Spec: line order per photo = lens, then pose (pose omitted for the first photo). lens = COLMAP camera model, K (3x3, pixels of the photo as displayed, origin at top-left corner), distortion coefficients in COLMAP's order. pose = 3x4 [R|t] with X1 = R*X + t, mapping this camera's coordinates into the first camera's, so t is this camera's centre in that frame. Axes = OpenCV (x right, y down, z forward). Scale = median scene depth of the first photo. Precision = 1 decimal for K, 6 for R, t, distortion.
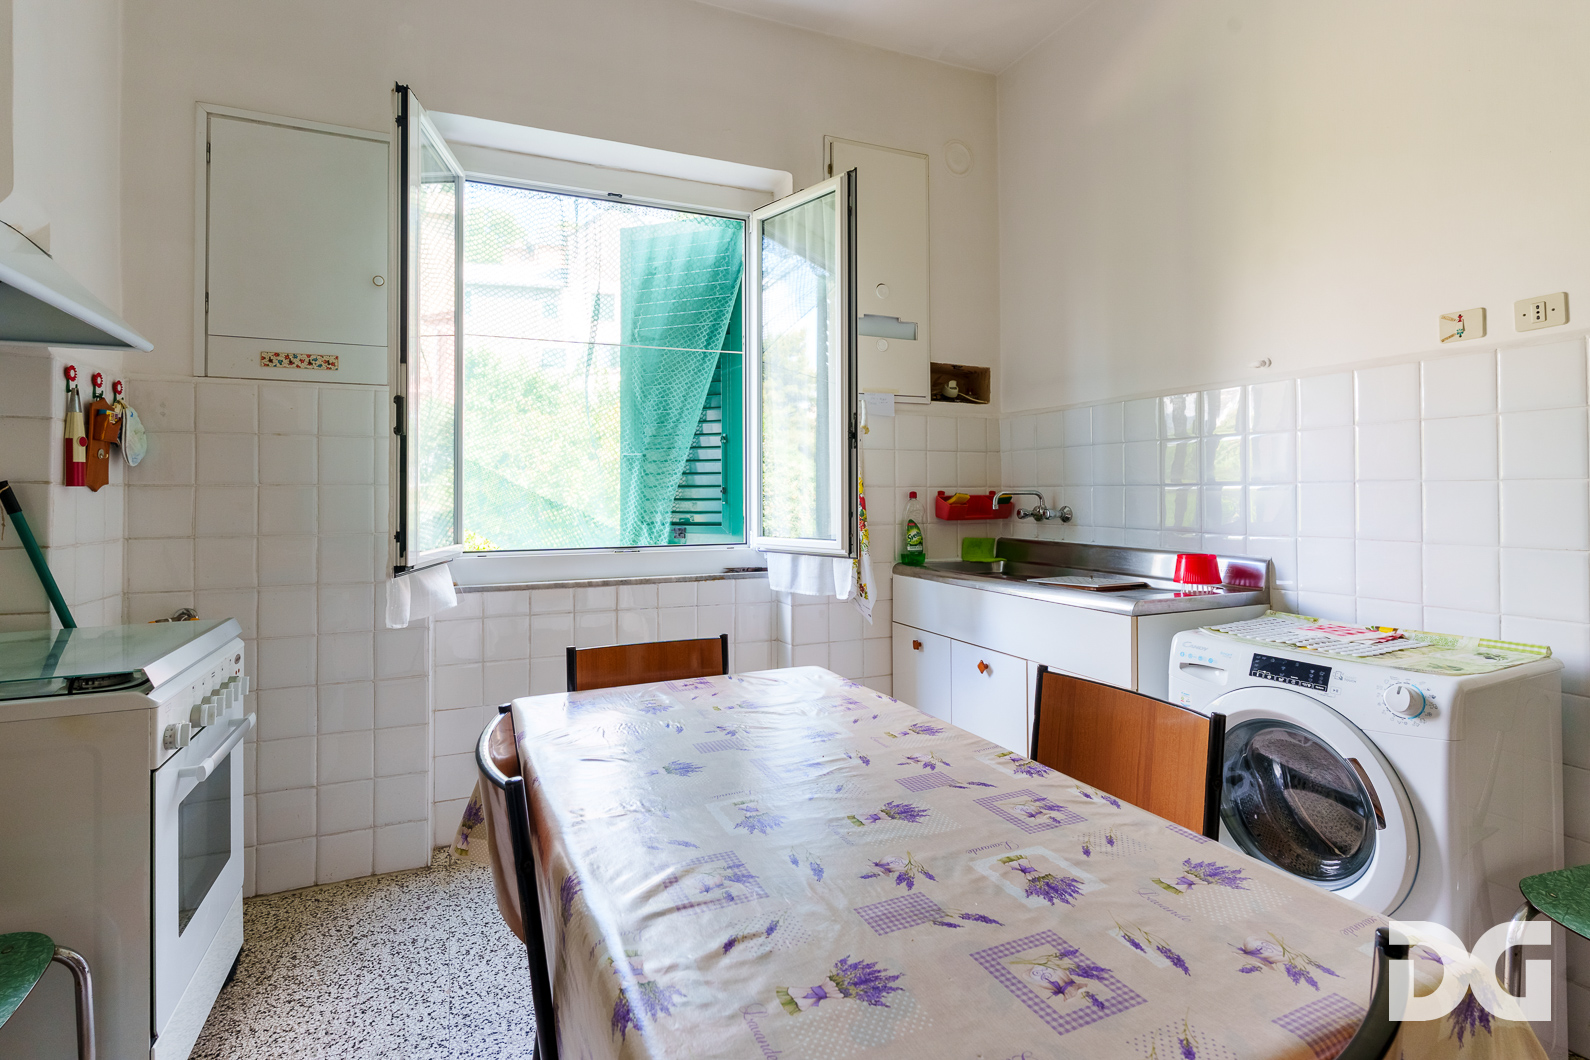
lens RADIAL K [[763.9, 0, 775.5], [0, 763.9, 486.4], [0, 0, 1]] dist [-0.000898, -0.000081]
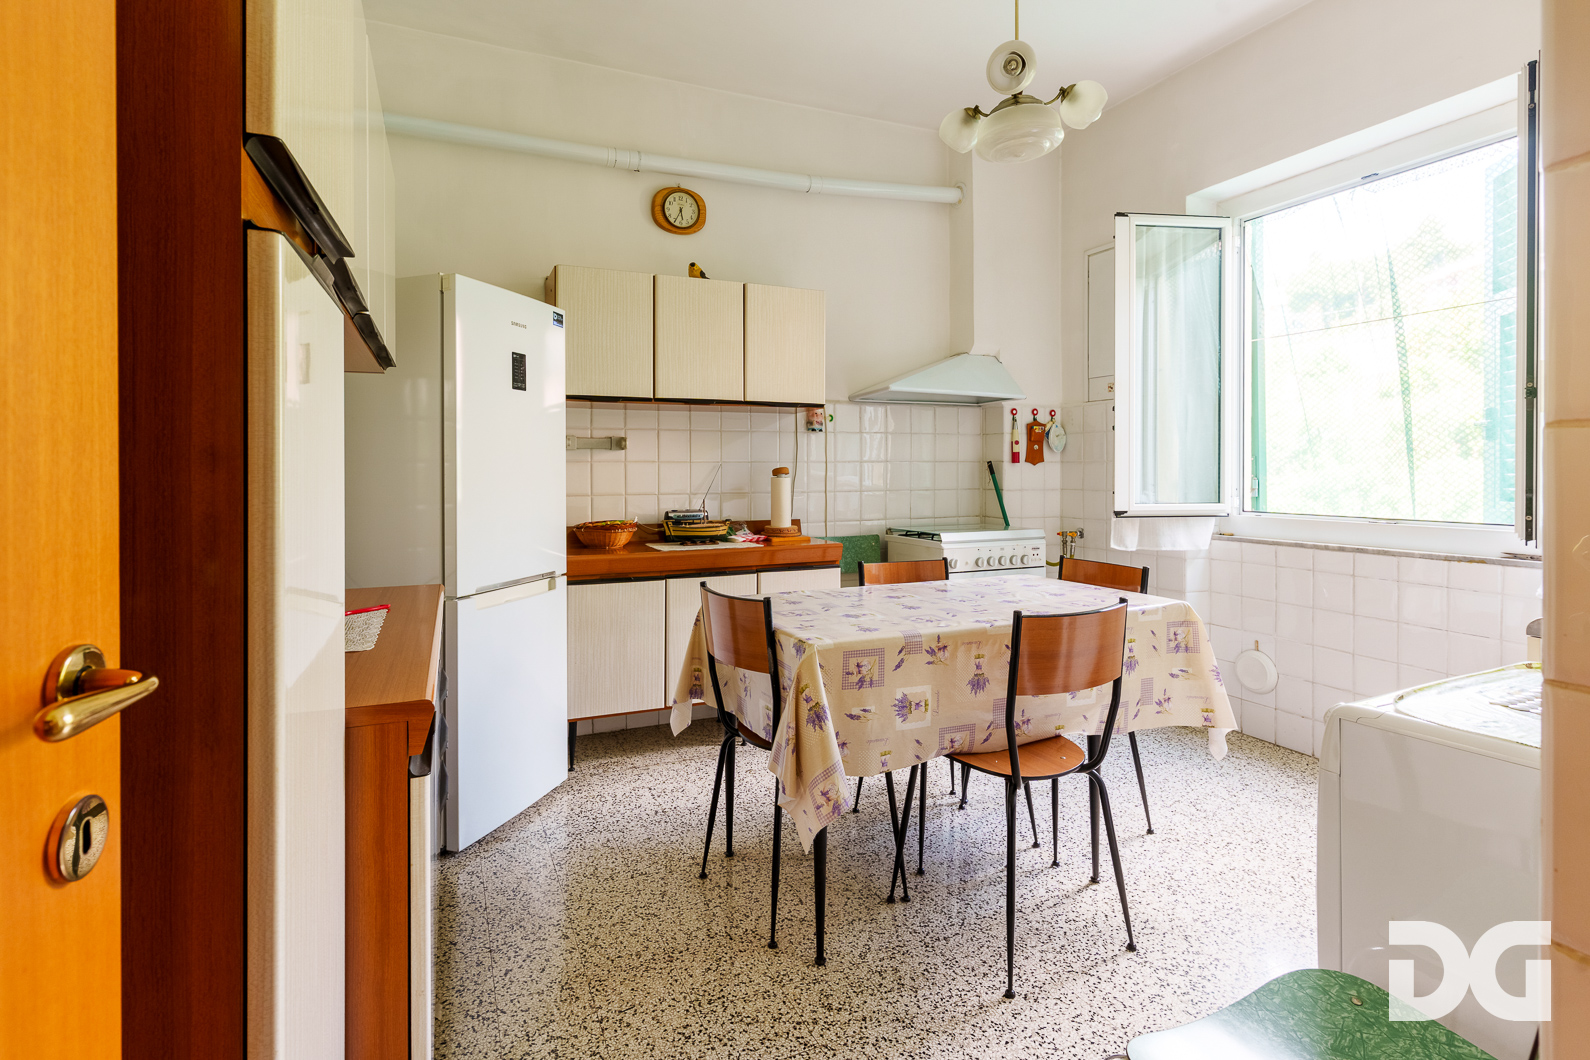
lens RADIAL K [[763.9, 0, 775.5], [0, 763.9, 486.4], [0, 0, 1]] dist [-0.000898, -0.000081]
pose [[0.006603, 0.025468, -0.999654, 0.835389], [0.012483, 0.999596, 0.025549, 0.000823], [0.999900, -0.012648, 0.006282, 0.189469]]
